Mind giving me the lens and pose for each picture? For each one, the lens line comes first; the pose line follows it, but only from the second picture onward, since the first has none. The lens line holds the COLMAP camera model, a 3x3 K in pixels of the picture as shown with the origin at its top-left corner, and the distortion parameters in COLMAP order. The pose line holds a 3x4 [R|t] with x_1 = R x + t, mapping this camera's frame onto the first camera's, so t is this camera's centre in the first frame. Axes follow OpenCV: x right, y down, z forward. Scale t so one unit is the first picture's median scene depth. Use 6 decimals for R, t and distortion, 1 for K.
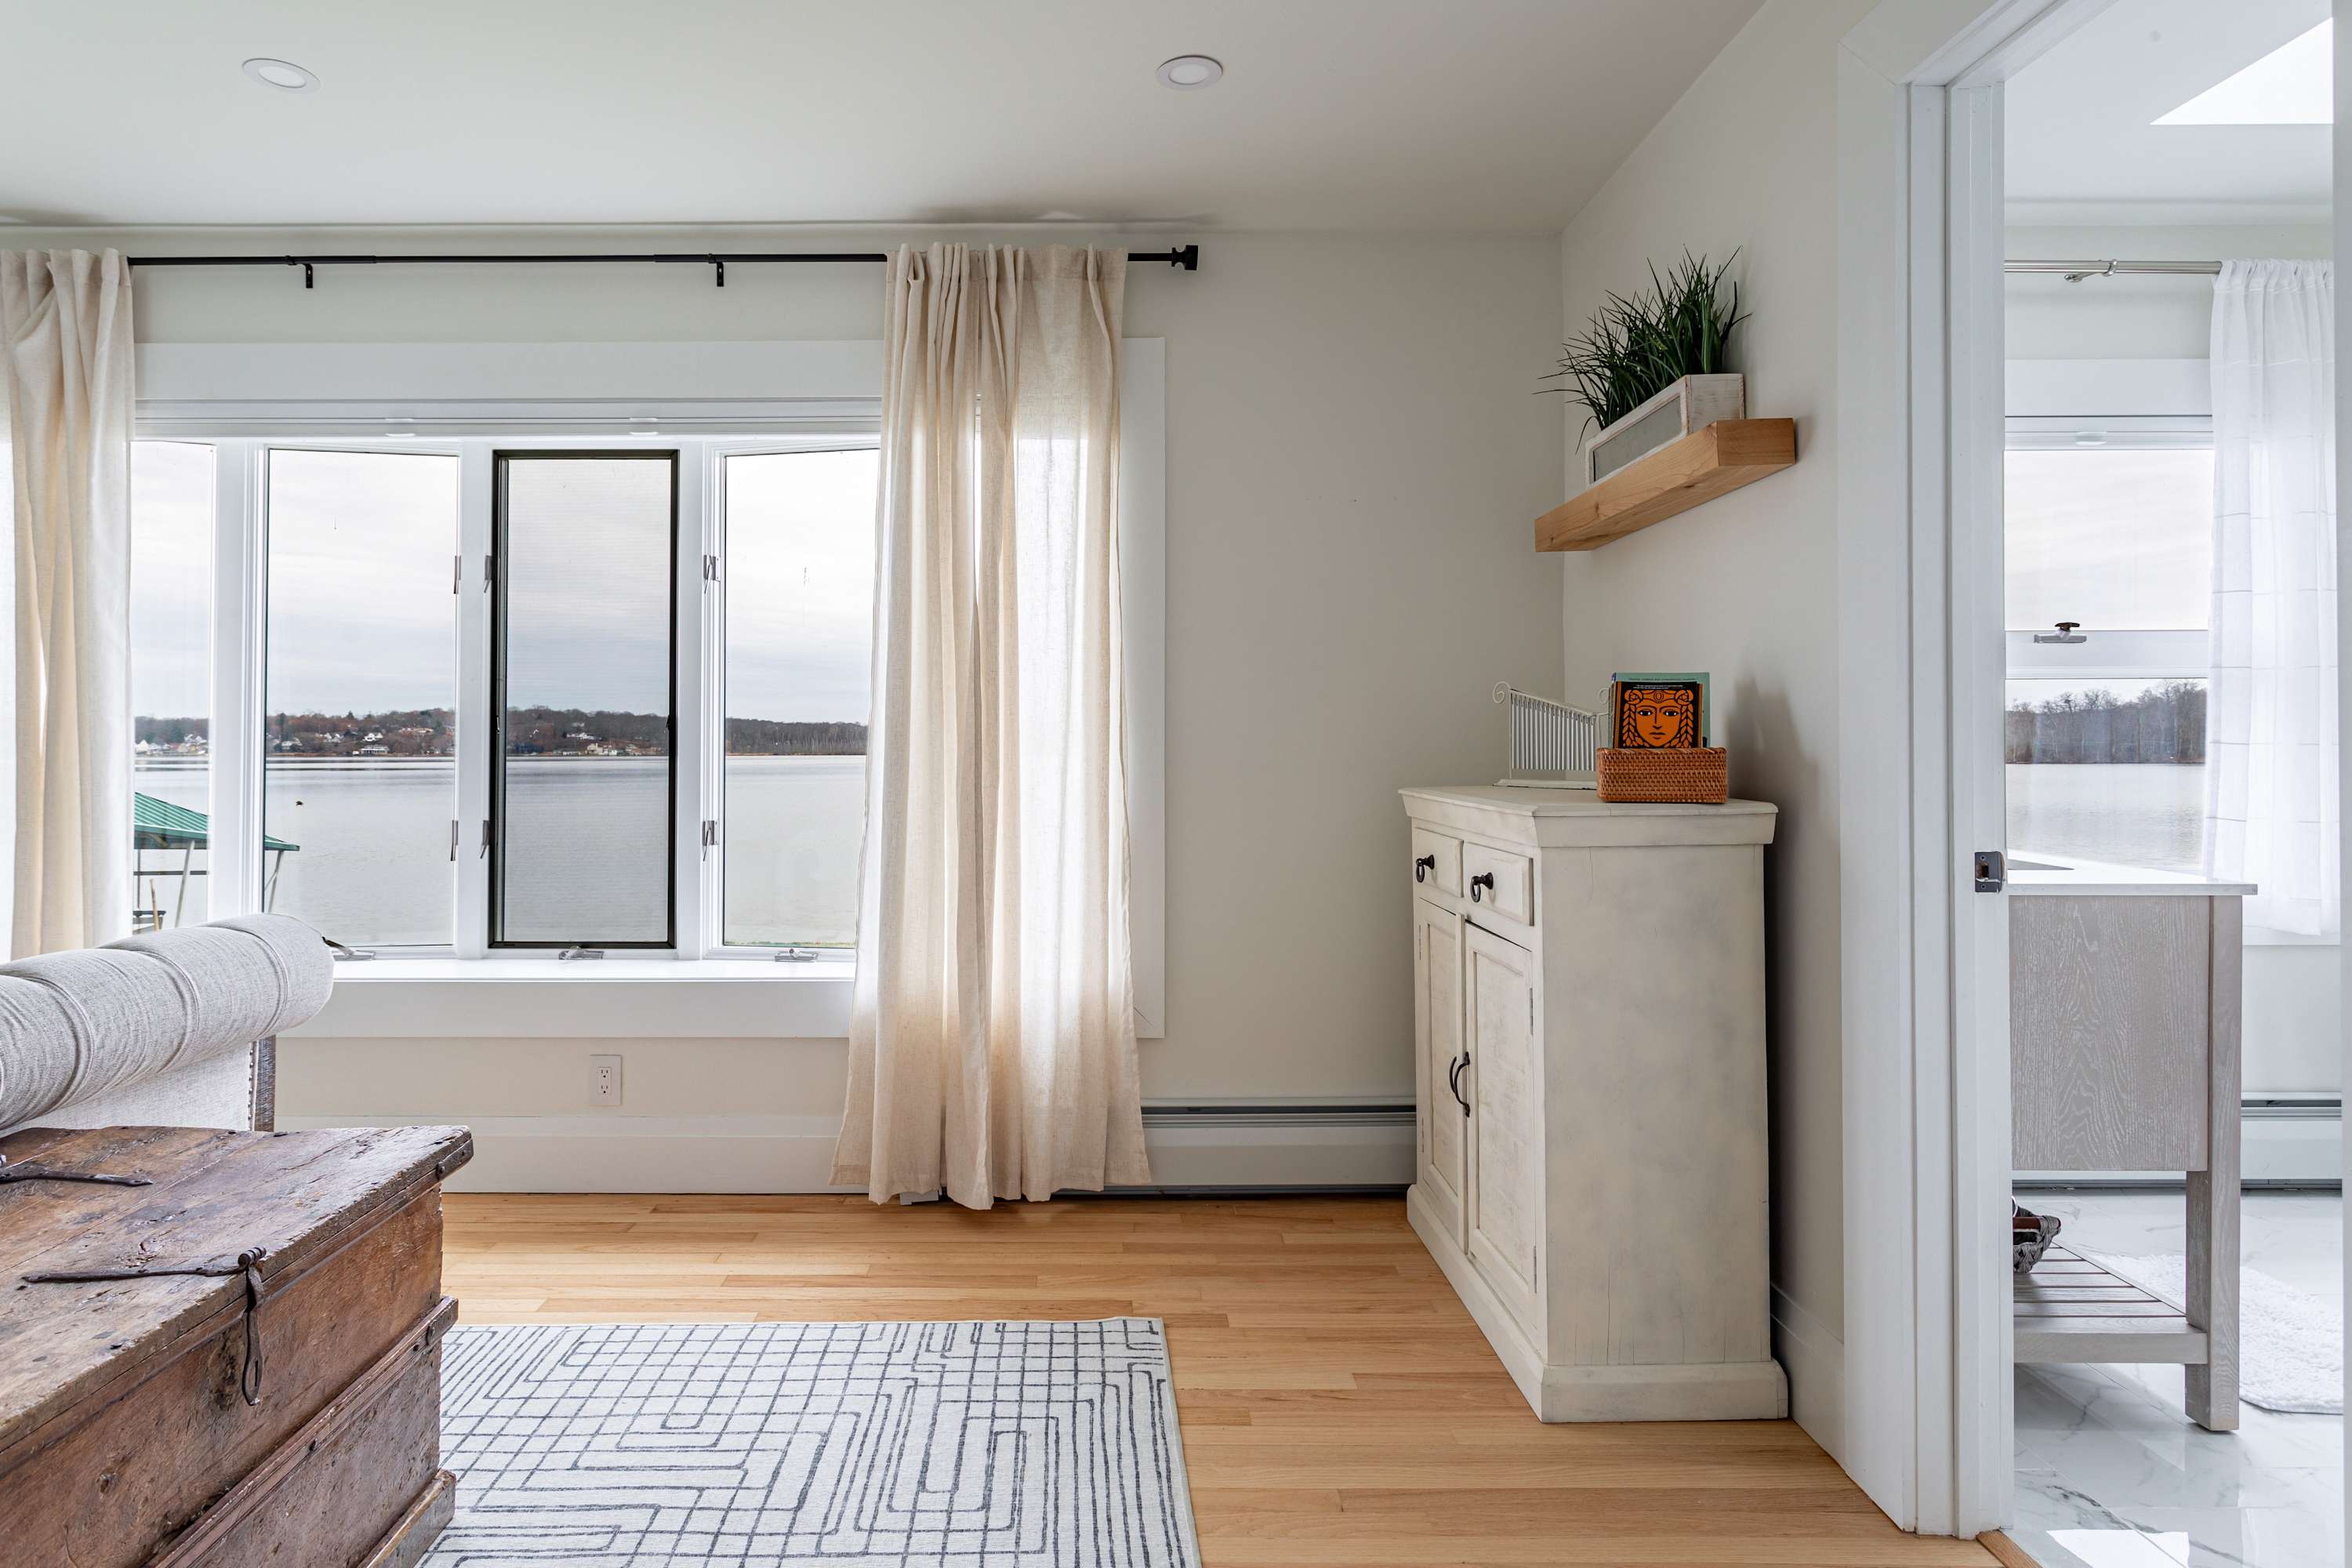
lens RADIAL K [[1160.7, 0, 1165.7], [0, 1160.7, 778.1], [0, 0, 1]] dist [0.000810, 0.000448]
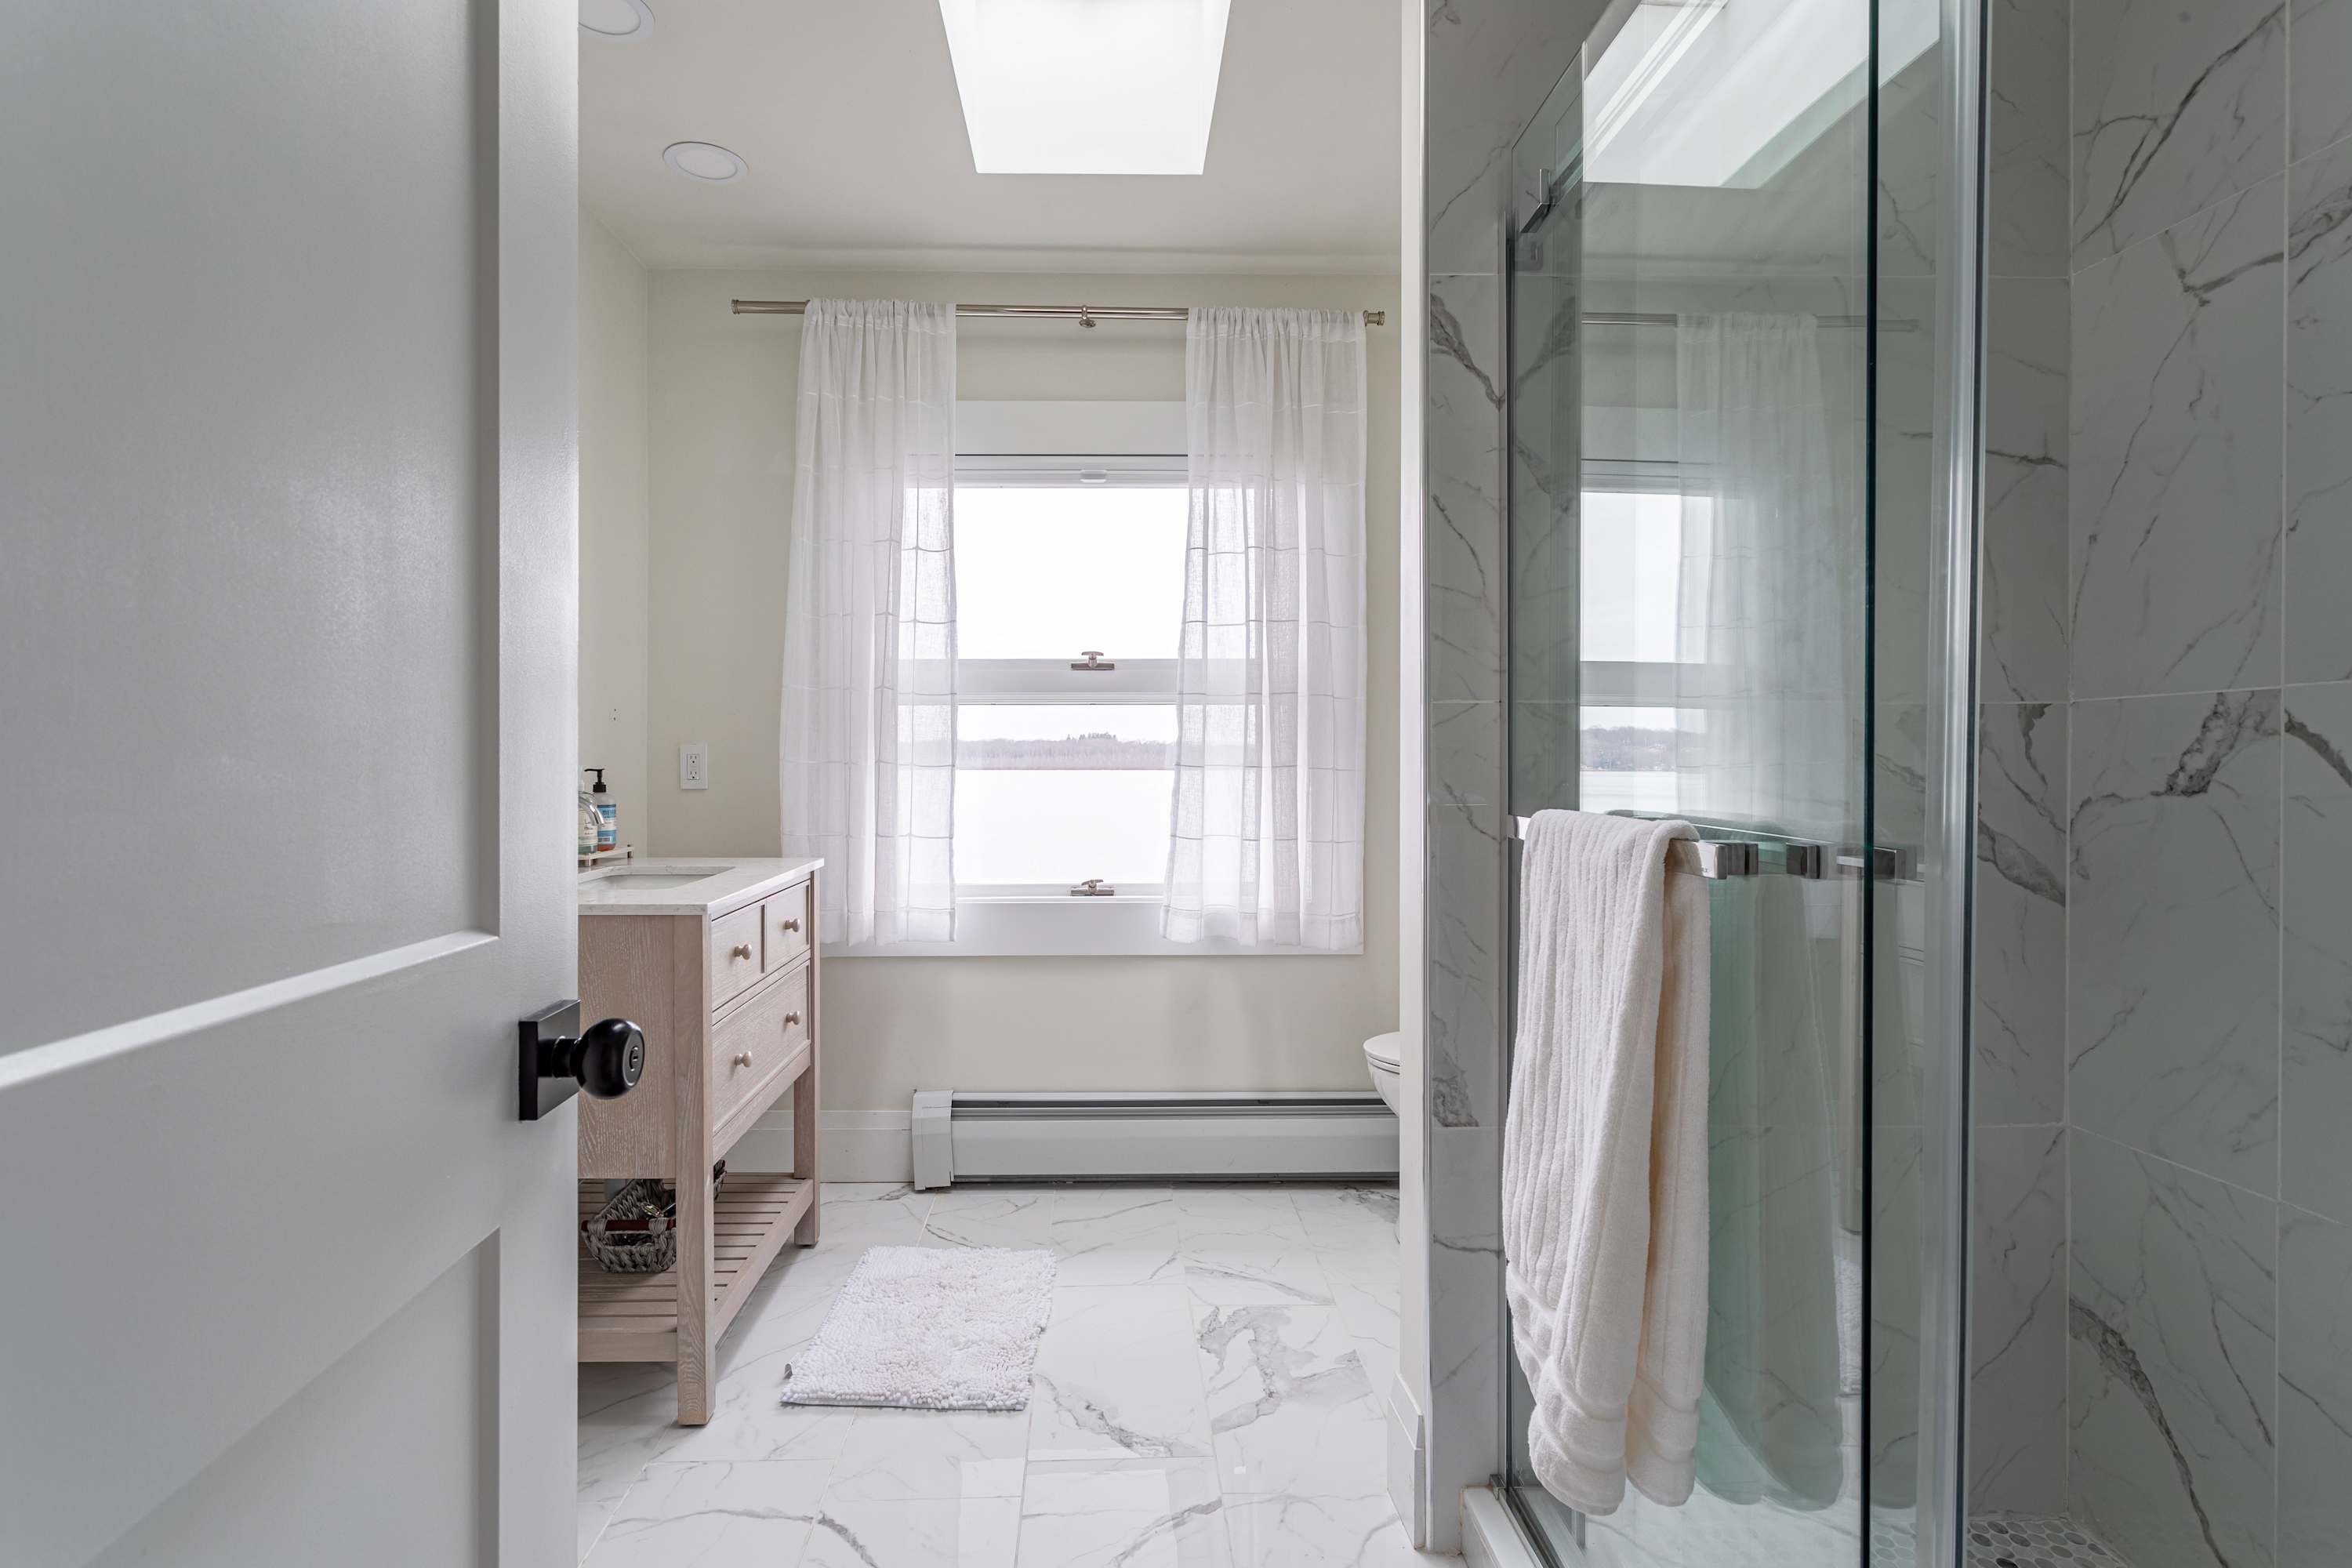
lens RADIAL K [[1075.7, 0, 1175.7], [0, 1075.7, 811.1], [0, 0, 1]] dist [0.000533, 0.000080]
pose [[0.999645, -0.000568, 0.026644, 0.864444], [0.000130, 0.999865, 0.016402, -0.005013], [-0.026650, -0.016393, 0.999510, 0.018121]]
